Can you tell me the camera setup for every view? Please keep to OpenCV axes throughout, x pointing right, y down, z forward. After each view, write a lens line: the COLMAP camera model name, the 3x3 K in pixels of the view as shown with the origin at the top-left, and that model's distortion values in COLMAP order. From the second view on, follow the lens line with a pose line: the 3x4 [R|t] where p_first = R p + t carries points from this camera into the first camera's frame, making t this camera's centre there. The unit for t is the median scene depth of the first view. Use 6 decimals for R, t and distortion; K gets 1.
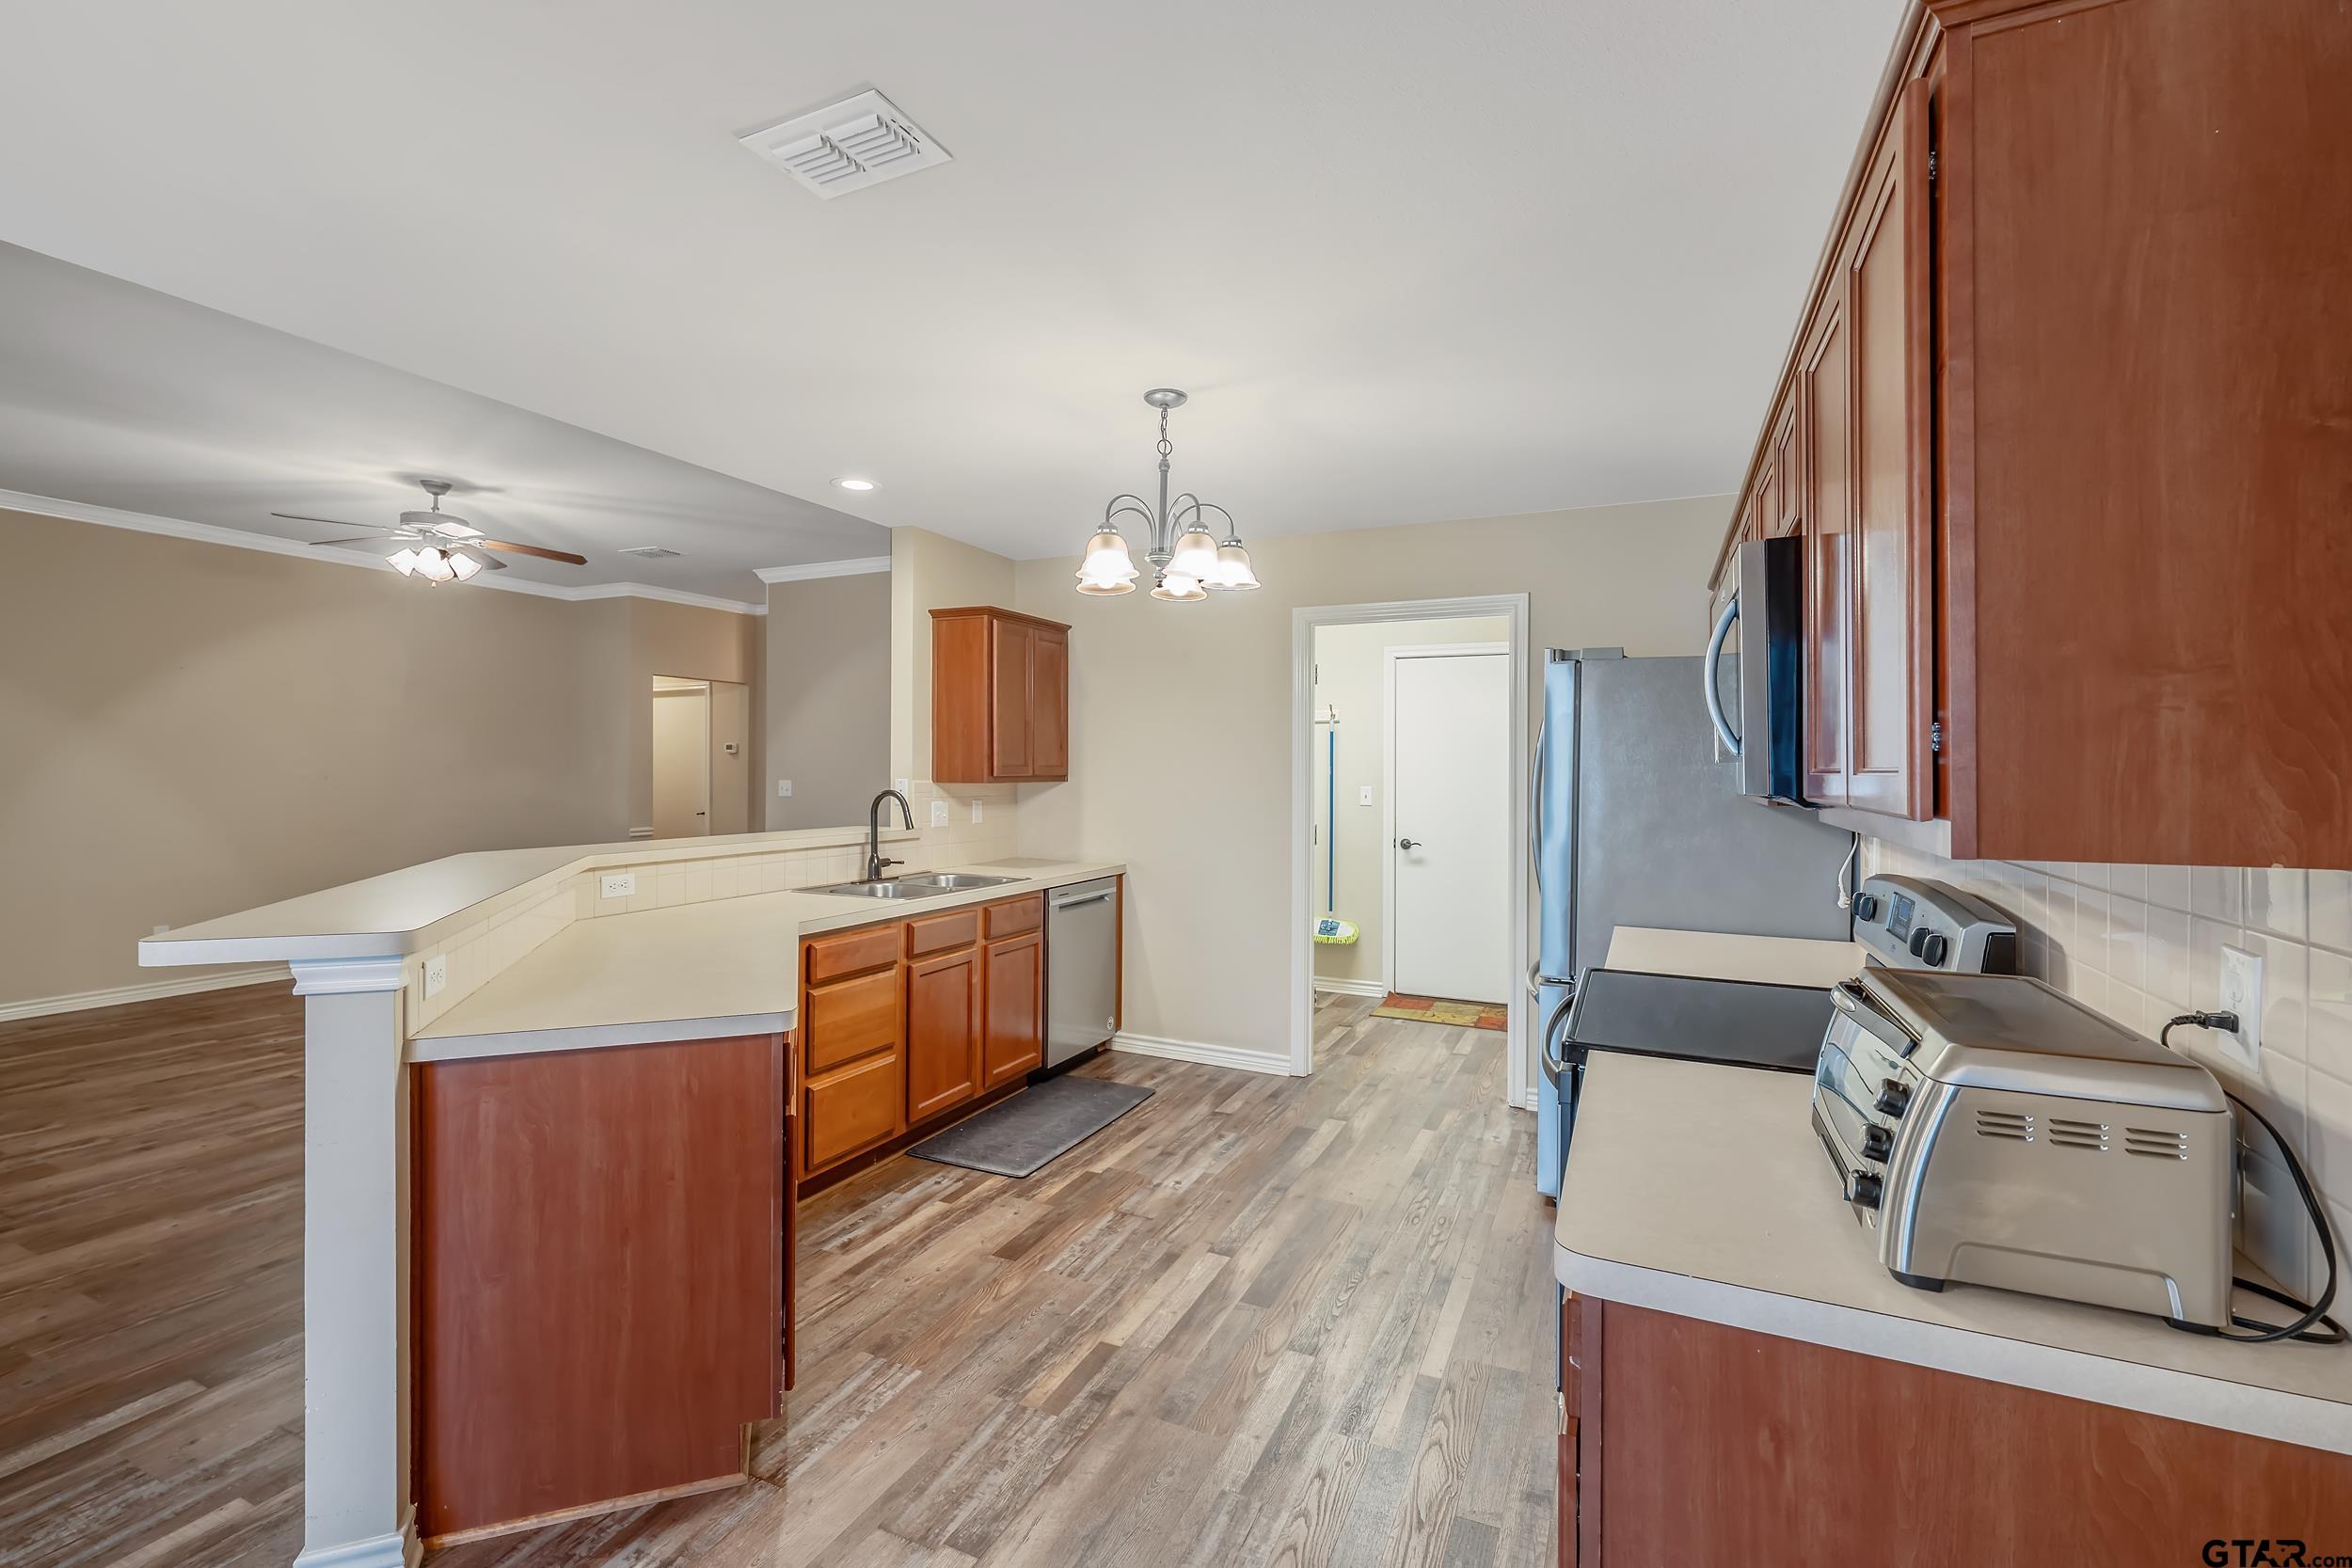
lens RADIAL K [[991.3, 0, 1170.5], [0, 991.3, 774.2], [0, 0, 1]] dist [-0.003338, -0.000160]
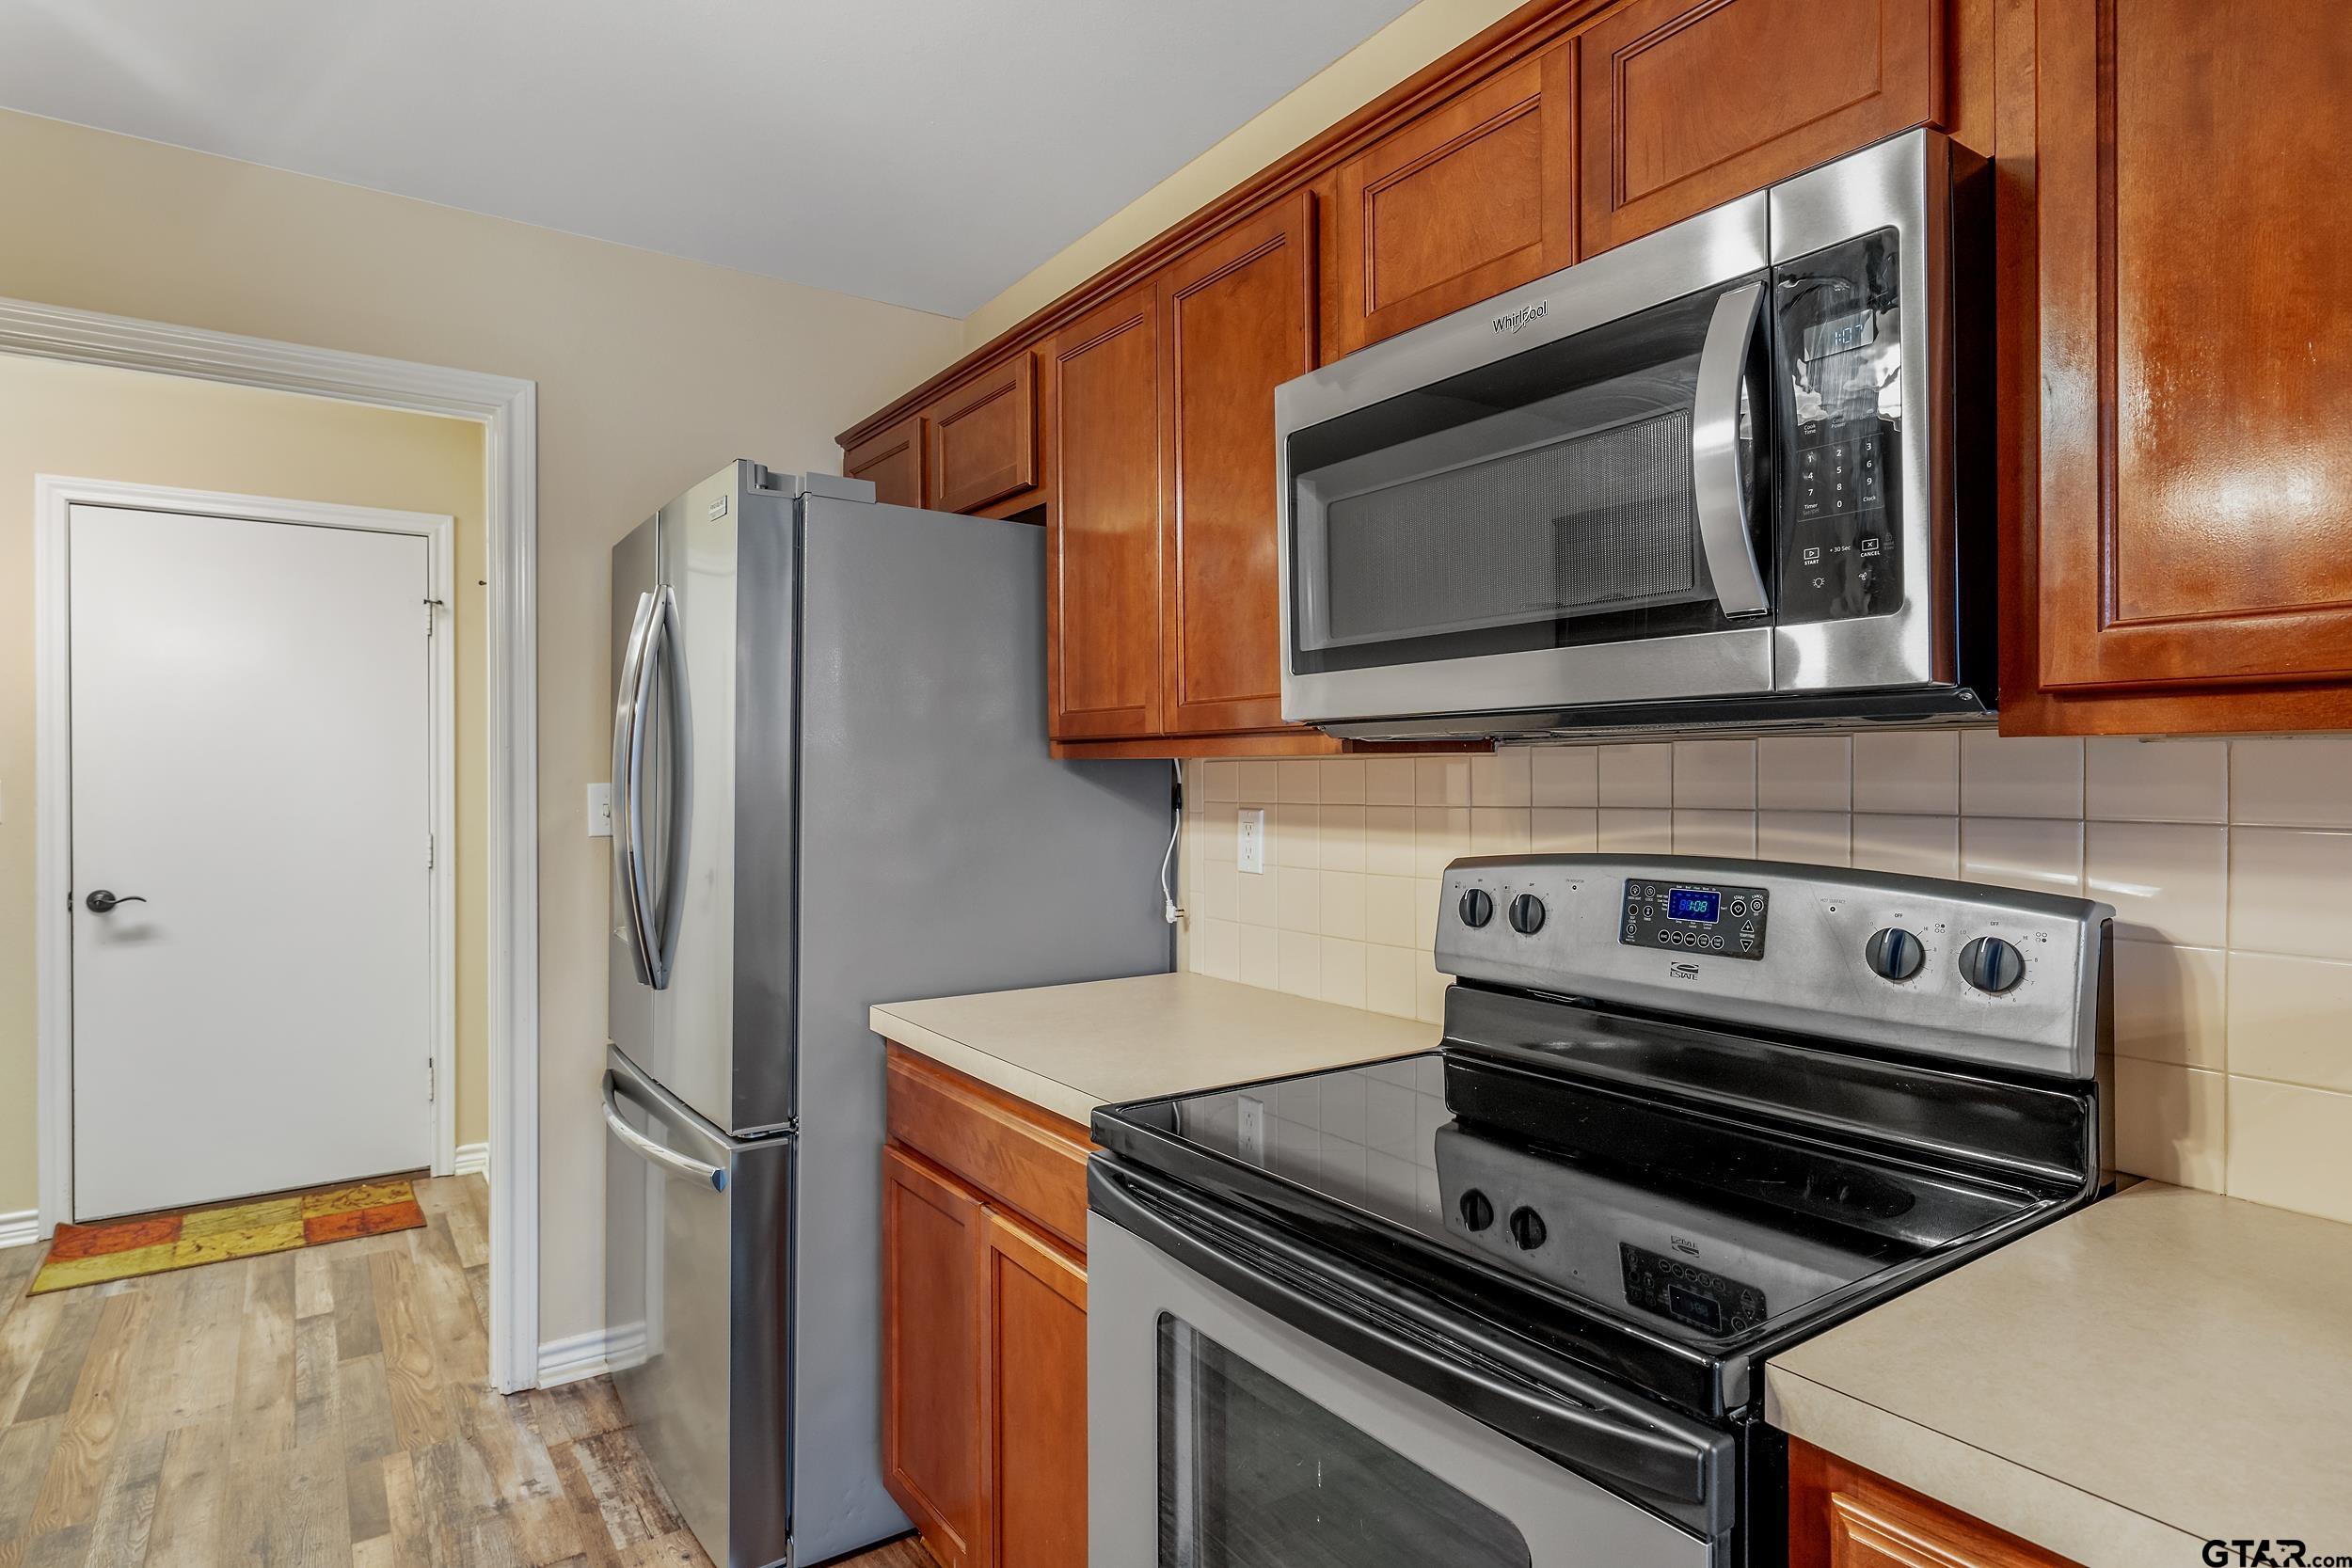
lens RADIAL K [[1250.7, 0, 1177.1], [0, 1250.7, 781.7], [0, 0, 1]] dist [0.001211, -0.000522]
pose [[0.496493, -0.011208, 0.867968, -0.028839], [0.010199, 0.999923, 0.007078, 0.016541], [-0.867981, 0.005338, 0.496569, 0.298988]]
